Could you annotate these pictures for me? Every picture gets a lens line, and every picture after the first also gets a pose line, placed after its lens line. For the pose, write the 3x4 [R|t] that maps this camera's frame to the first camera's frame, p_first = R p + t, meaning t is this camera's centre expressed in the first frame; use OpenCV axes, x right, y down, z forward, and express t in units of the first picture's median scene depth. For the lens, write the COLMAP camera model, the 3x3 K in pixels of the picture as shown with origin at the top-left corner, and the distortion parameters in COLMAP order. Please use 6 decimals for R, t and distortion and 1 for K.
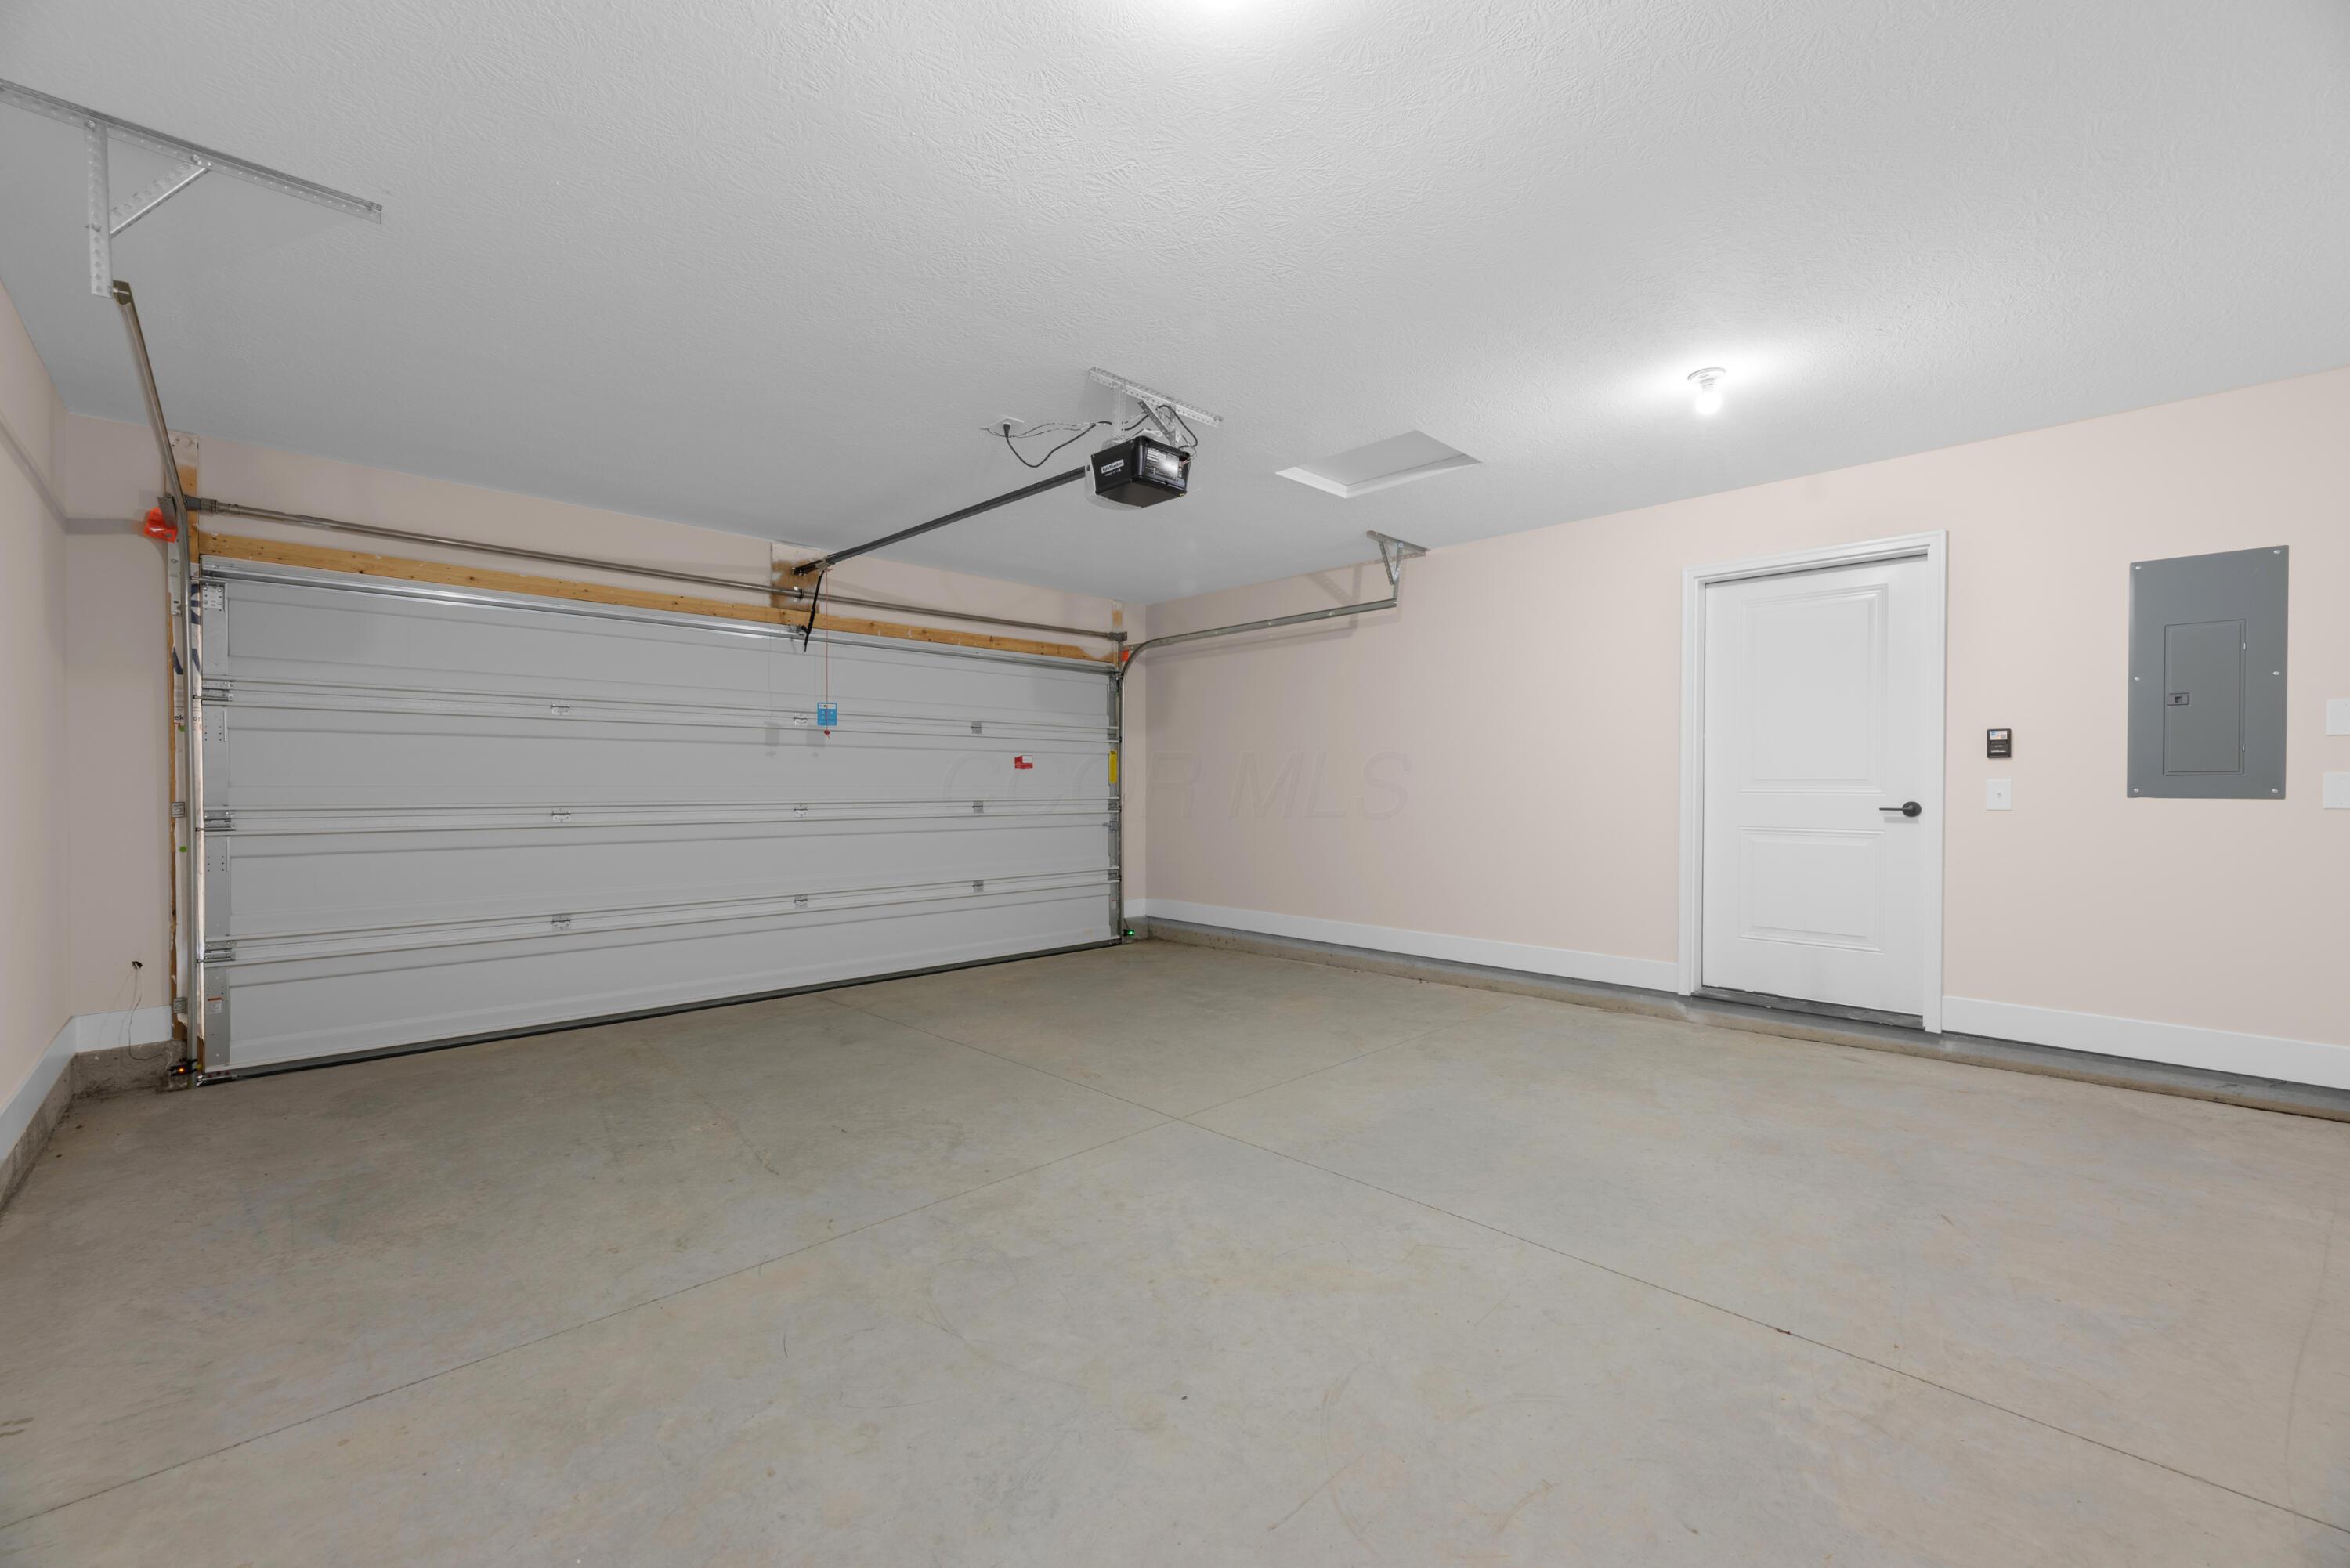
lens RADIAL K [[945.1, 0, 1177.9], [0, 945.1, 781.6], [0, 0, 1]] dist [-0.002808, 0.000427]
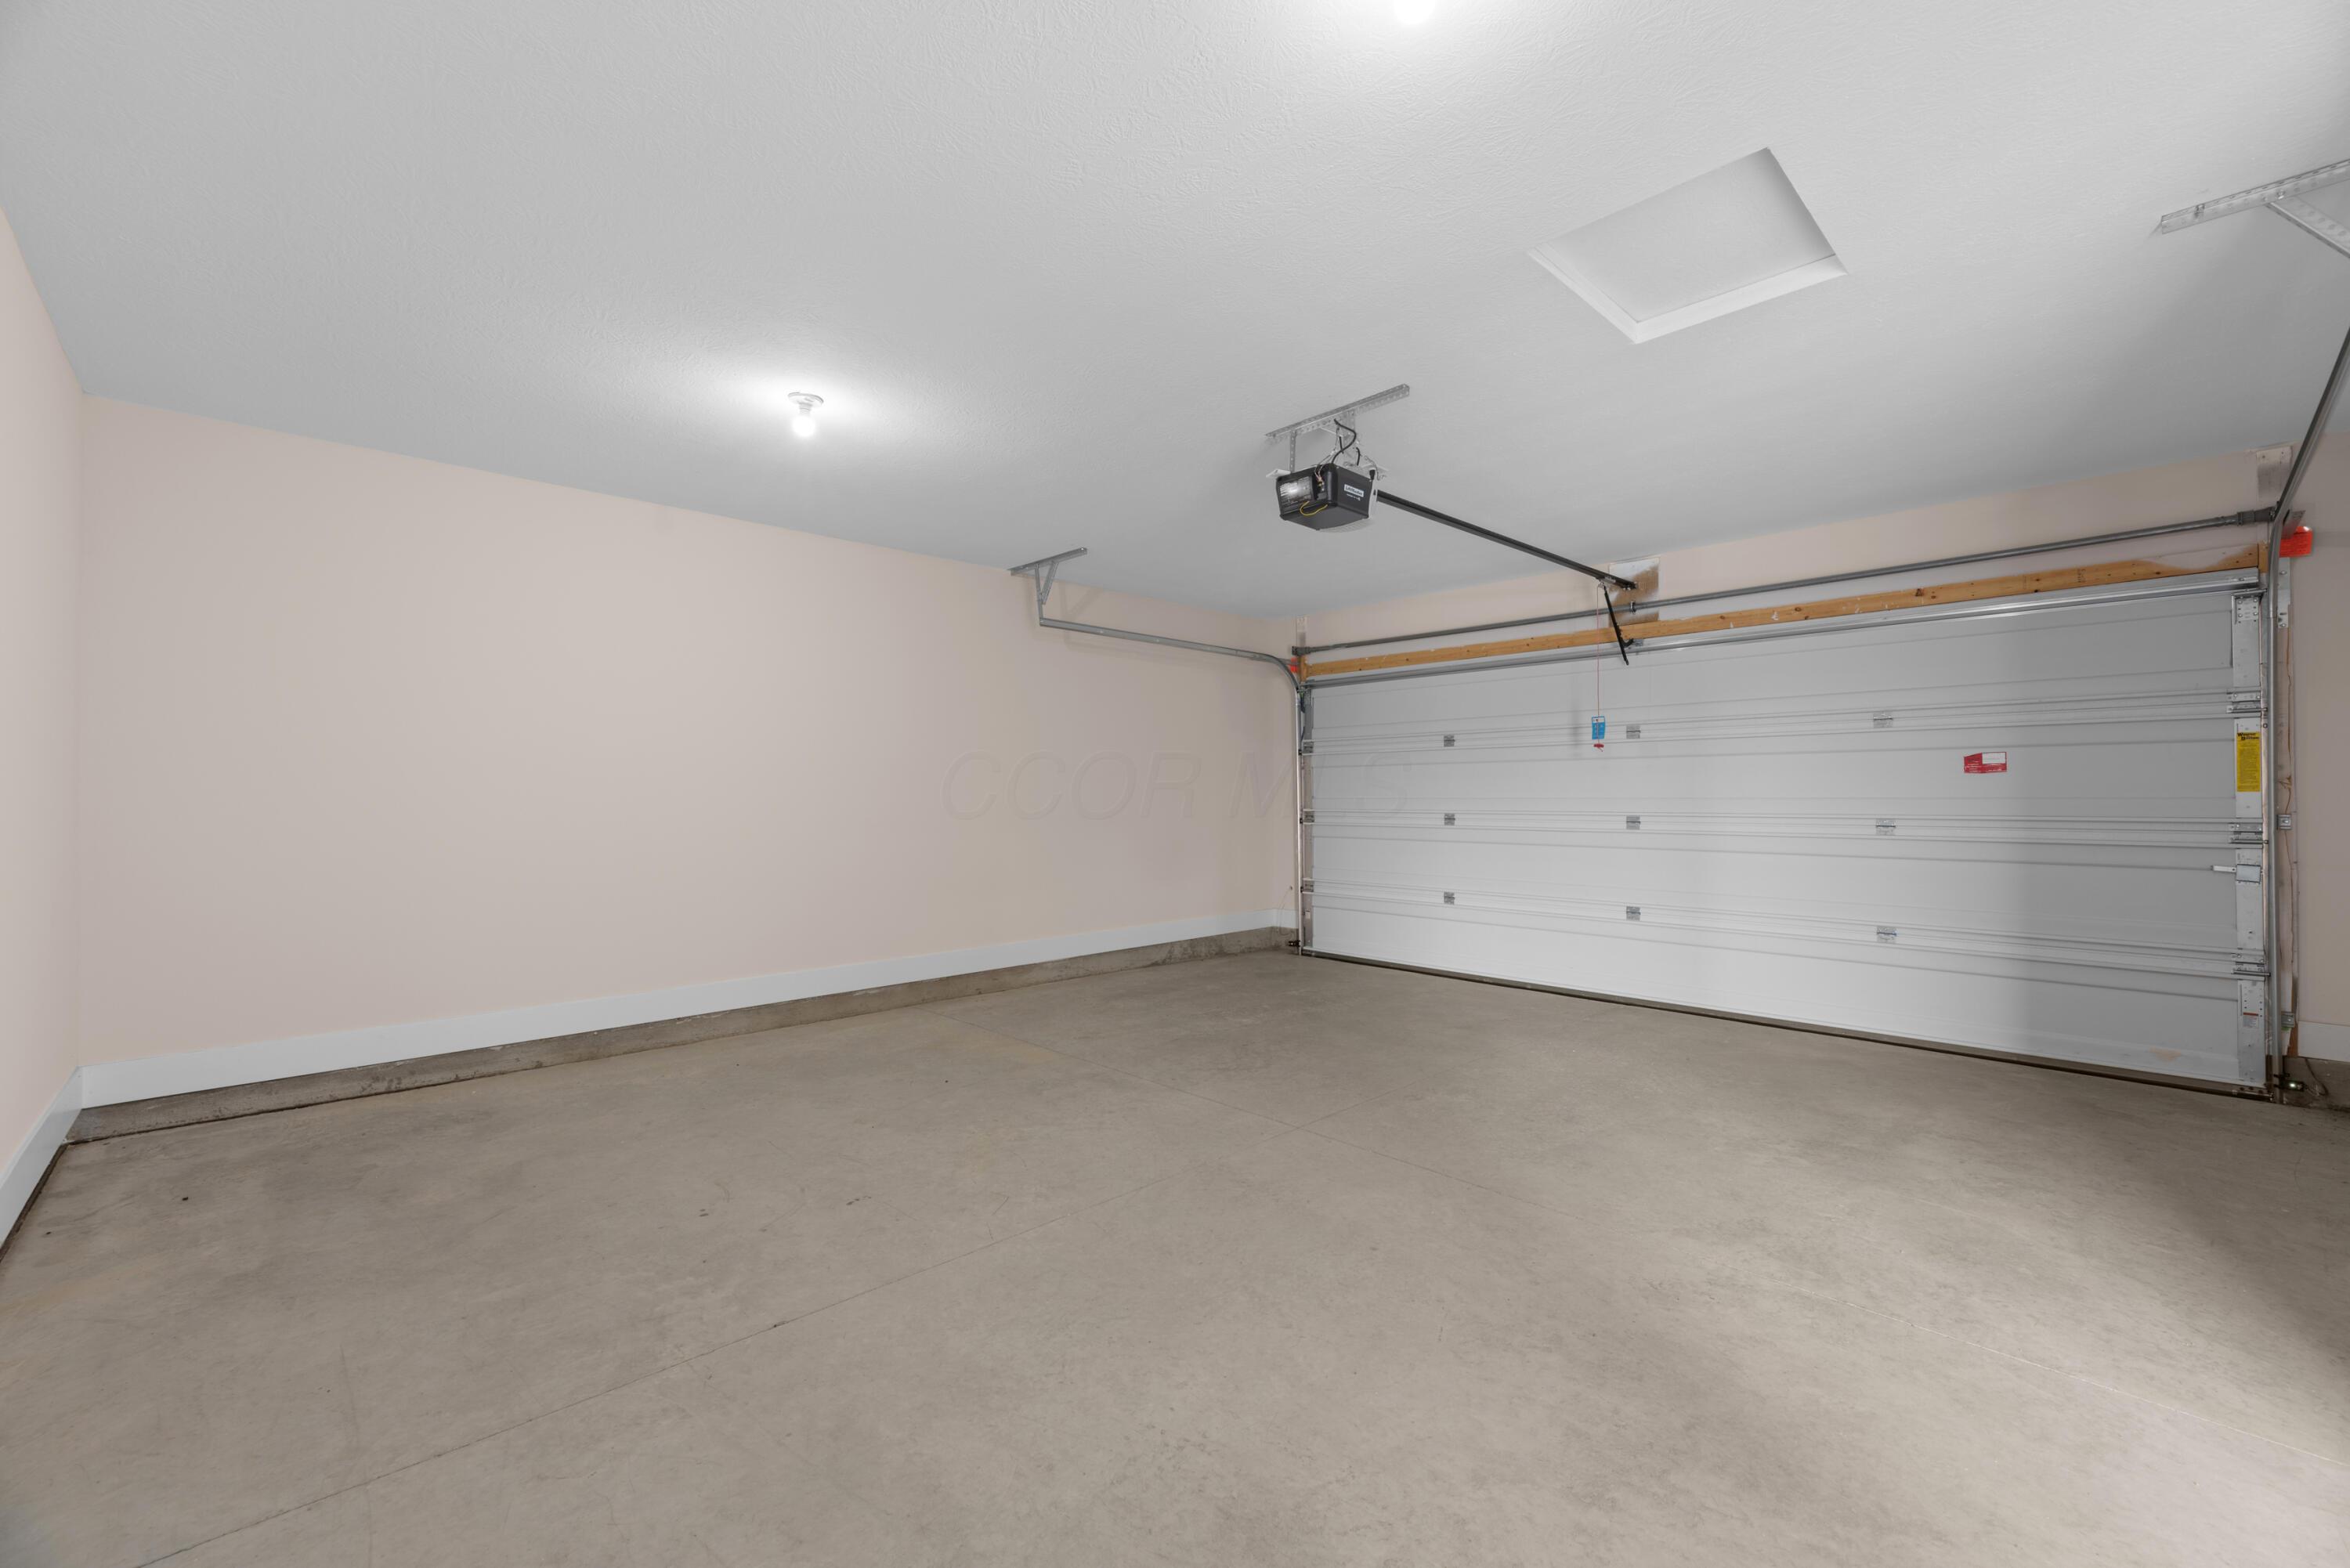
lens RADIAL K [[945.1, 0, 1177.7], [0, 945.1, 797.0], [0, 0, 1]] dist [-0.002808, 0.000427]
pose [[-0.005262, -0.000873, -0.999986, 0.862555], [0.006670, 0.999977, -0.000908, 0.000889], [0.999964, -0.006675, -0.005256, 0.741470]]
